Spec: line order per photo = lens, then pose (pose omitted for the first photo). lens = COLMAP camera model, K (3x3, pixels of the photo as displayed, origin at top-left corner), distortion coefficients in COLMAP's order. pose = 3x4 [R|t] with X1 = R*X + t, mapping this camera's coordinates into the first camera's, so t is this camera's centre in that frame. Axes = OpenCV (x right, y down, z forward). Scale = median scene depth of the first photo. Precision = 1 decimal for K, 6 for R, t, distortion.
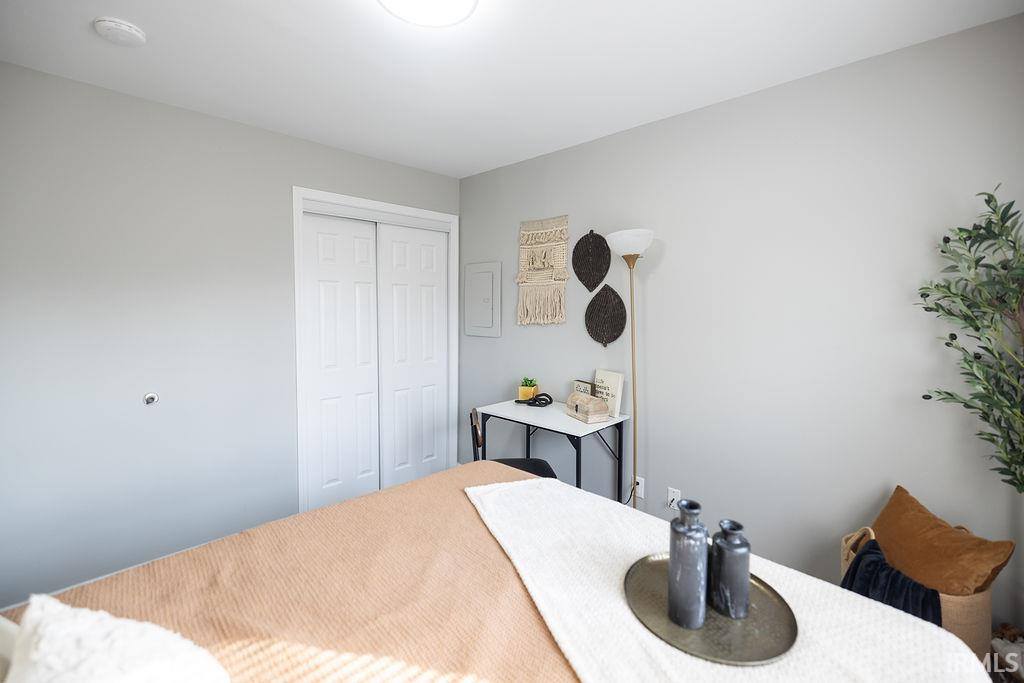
lens RADIAL K [[449.1, 0, 504.0], [0, 449.1, 339.1], [0, 0, 1]] dist [0.000297, 0.000108]
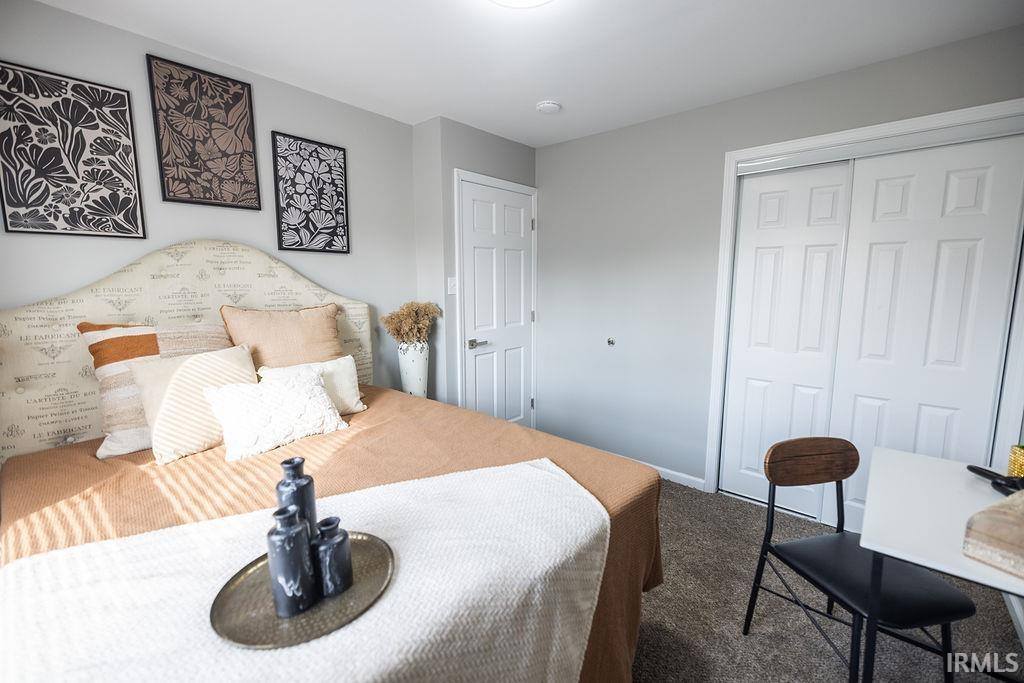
lens RADIAL K [[436.3, 0, 506.9], [0, 436.3, 335.1], [0, 0, 1]] dist [0.000705, 0.000167]
pose [[0.049473, 0.124944, -0.990930, 0.448275], [-0.074306, 0.989855, 0.121099, -0.024601], [0.996008, 0.067641, 0.058255, 0.450255]]
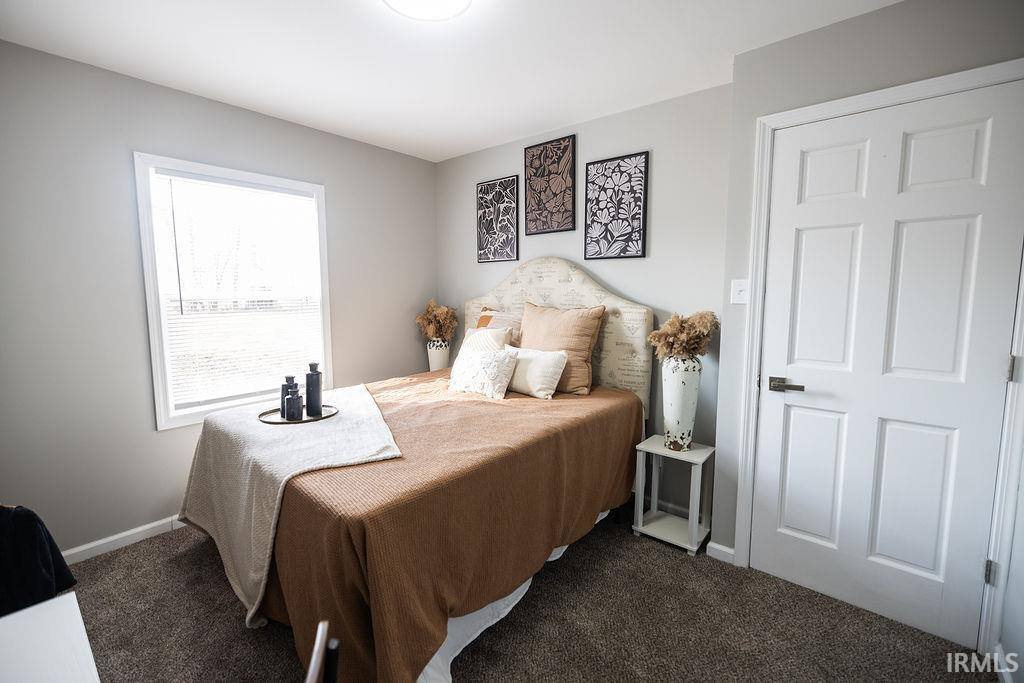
lens RADIAL K [[436.3, 0, 506.9], [0, 436.3, 335.1], [0, 0, 1]] dist [0.000705, 0.000167]
pose [[-0.997917, 0.003132, -0.064431, -0.140140], [-0.008458, 0.983843, 0.178831, -0.058403], [0.063950, 0.179003, -0.981768, 1.038945]]
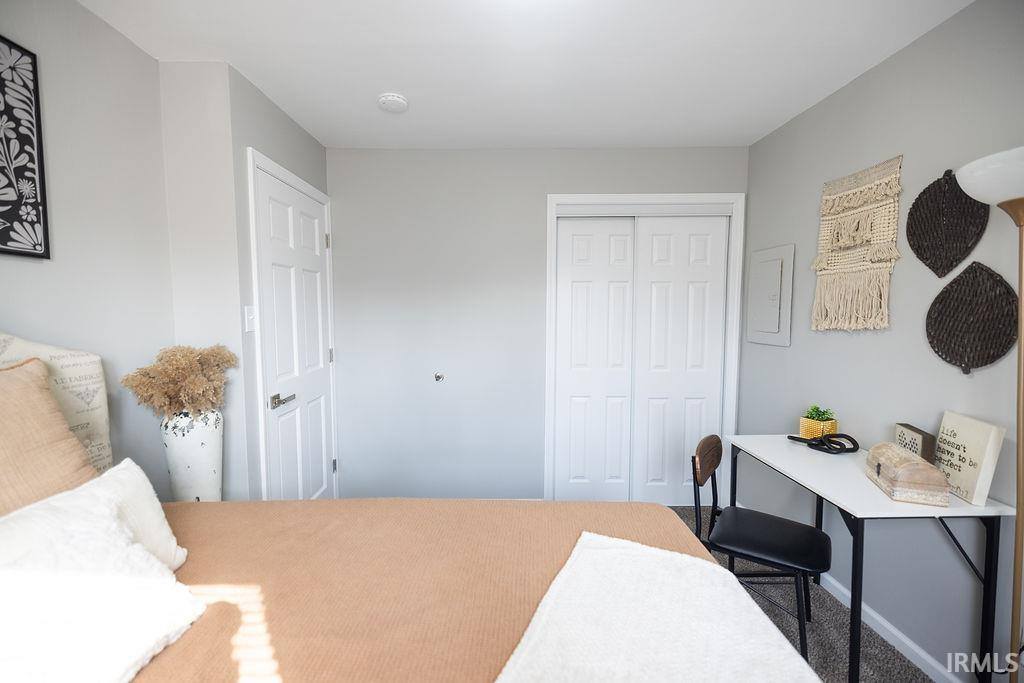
lens RADIAL K [[426.1, 0, 506.1], [0, 426.1, 336.8], [0, 0, 1]] dist [-0.000377, 0.000327]
pose [[0.701930, 0.042841, -0.710957, 0.181726], [-0.049931, 0.998693, 0.010883, -0.005408], [0.710494, 0.027859, 0.703152, 0.199286]]
